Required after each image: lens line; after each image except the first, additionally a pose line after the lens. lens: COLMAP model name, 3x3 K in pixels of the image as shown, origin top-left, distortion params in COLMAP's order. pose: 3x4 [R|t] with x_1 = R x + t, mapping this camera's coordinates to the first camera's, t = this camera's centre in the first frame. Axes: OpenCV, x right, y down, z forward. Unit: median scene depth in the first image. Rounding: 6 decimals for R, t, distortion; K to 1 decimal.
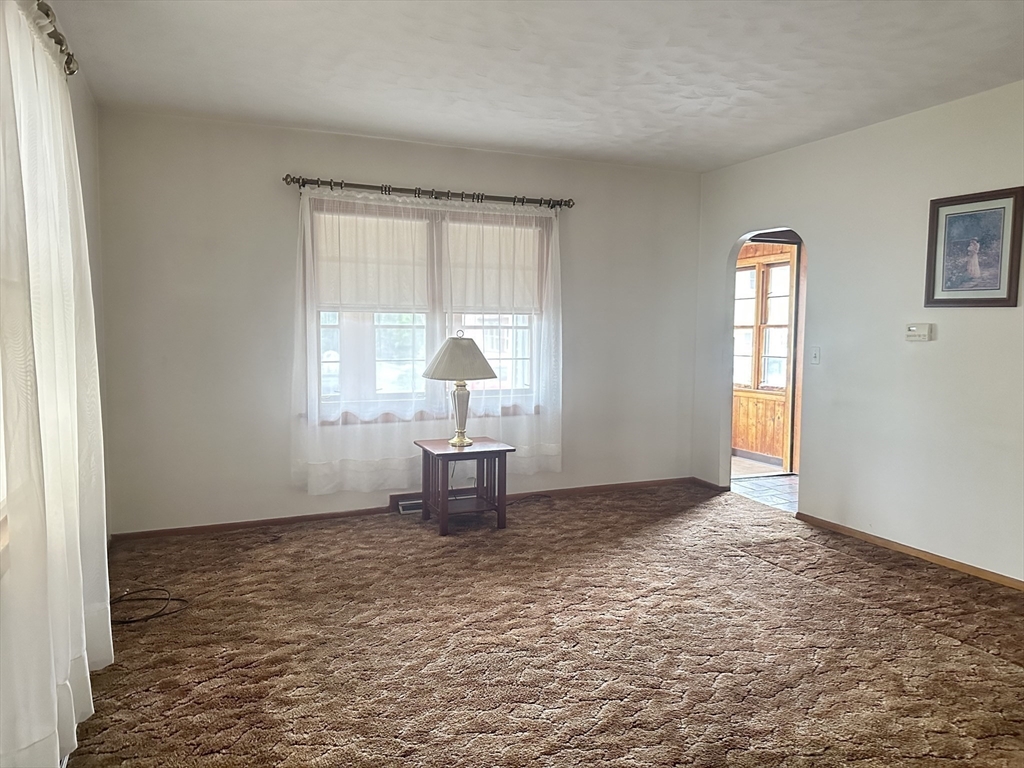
lens RADIAL K [[726.1, 0, 514.7], [0, 726.1, 382.2], [0, 0, 1]] dist [0.119476, -0.178427]
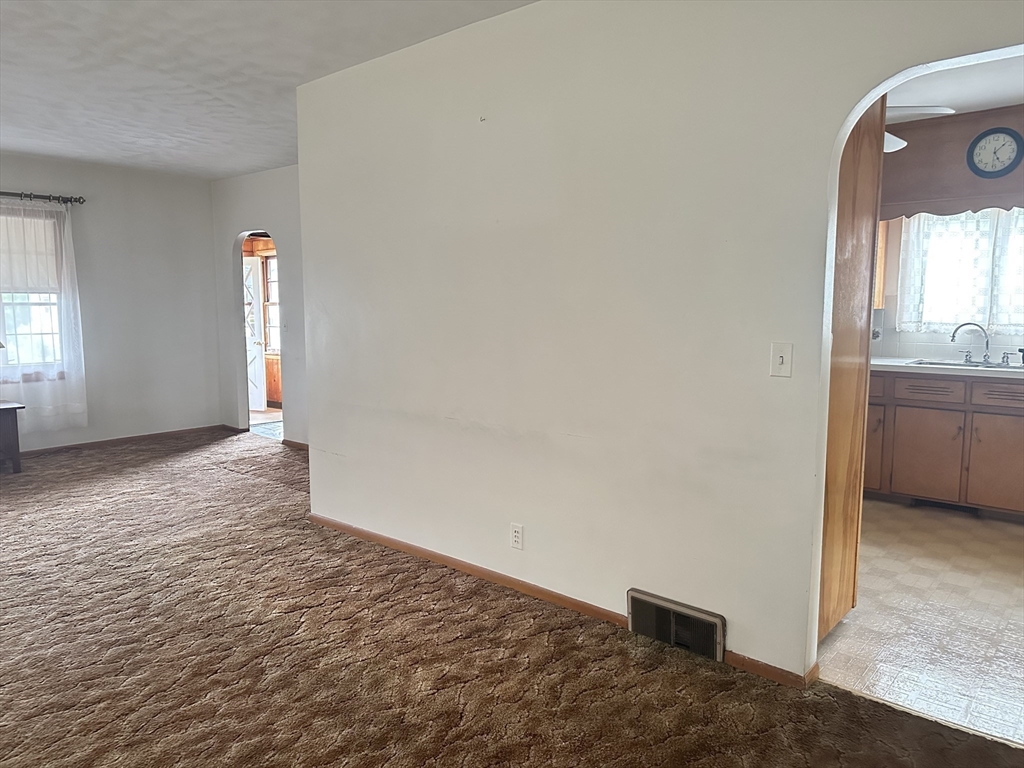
lens RADIAL K [[696.6, 0, 512.0], [0, 696.6, 384.0], [0, 0, 1]] dist [-0.026047, -0.000774]
pose [[0.884988, -0.055505, 0.462294, 0.167153], [0.036450, 0.998081, 0.050055, 0.023943], [-0.464186, -0.027447, 0.885313, -0.333842]]
